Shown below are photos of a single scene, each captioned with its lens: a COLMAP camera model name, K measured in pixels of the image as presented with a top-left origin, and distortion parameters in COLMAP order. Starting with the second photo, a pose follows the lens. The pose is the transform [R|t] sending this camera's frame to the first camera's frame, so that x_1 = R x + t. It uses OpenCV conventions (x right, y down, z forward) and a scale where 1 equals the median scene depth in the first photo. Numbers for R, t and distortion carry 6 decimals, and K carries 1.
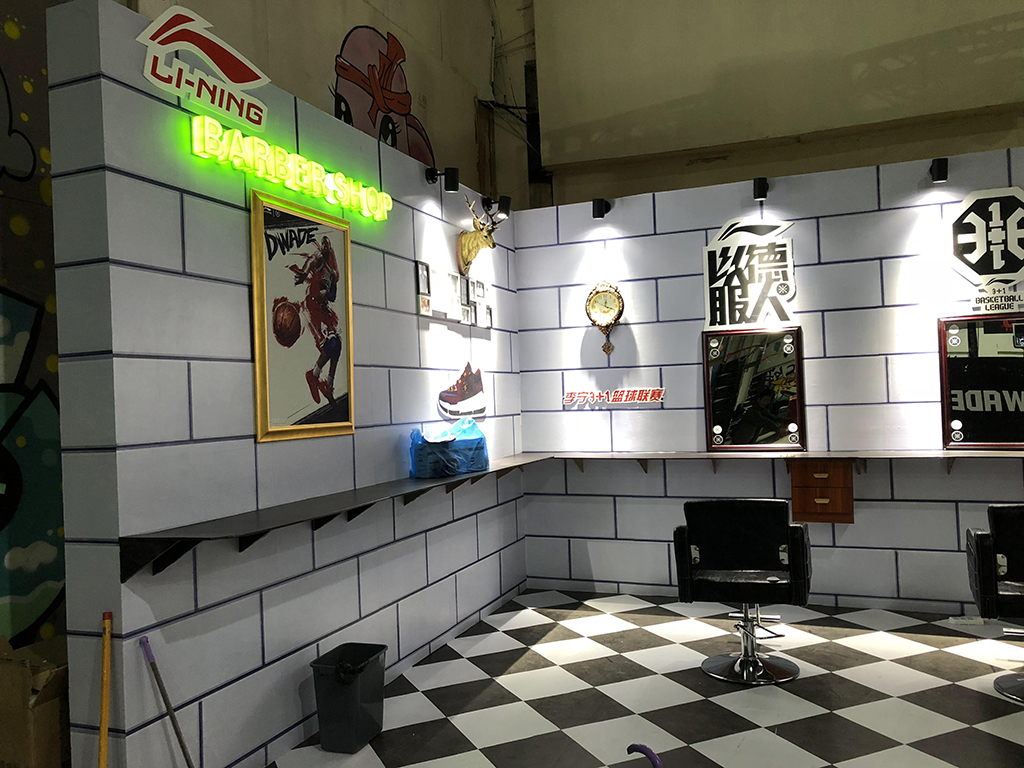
lens RADIAL K [[831.2, 0, 510.6], [0, 831.2, 382.9], [0, 0, 1]] dist [0.036413, -0.028913]
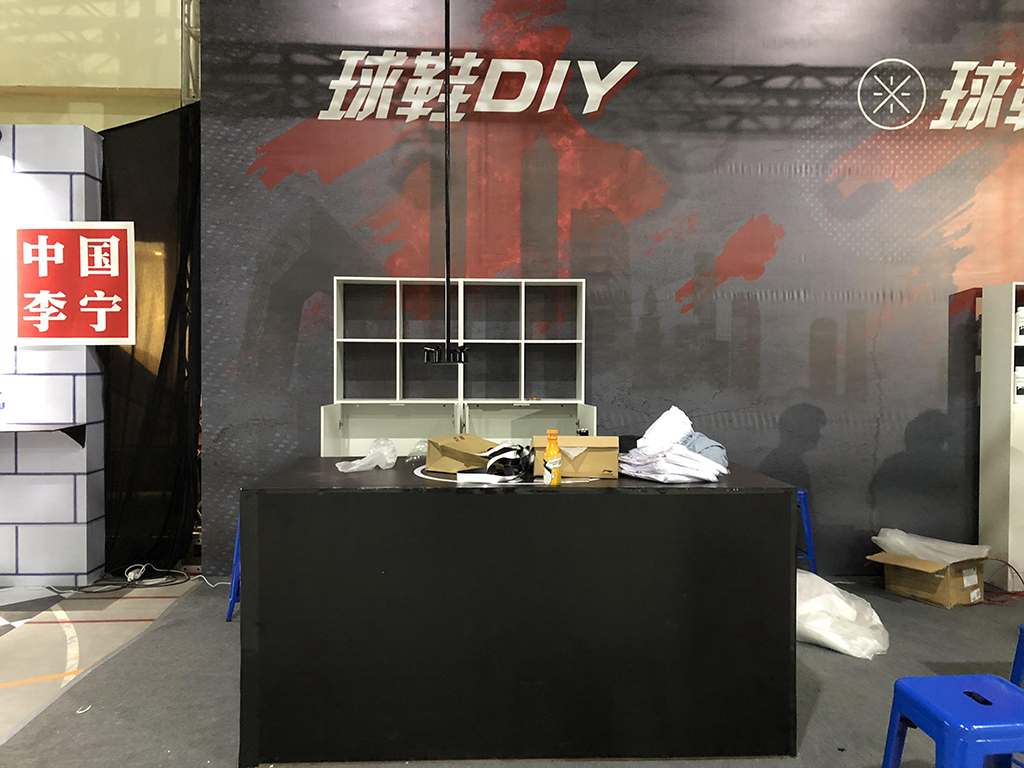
lens RADIAL K [[831.2, 0, 514.9], [0, 831.2, 373.8], [0, 0, 1]] dist [0.036413, -0.028913]
pose [[0.908787, 0.026297, 0.416431, 0.781923], [-0.035549, 0.999263, 0.014478, -0.019166], [-0.415743, -0.027961, 0.909052, -0.204199]]
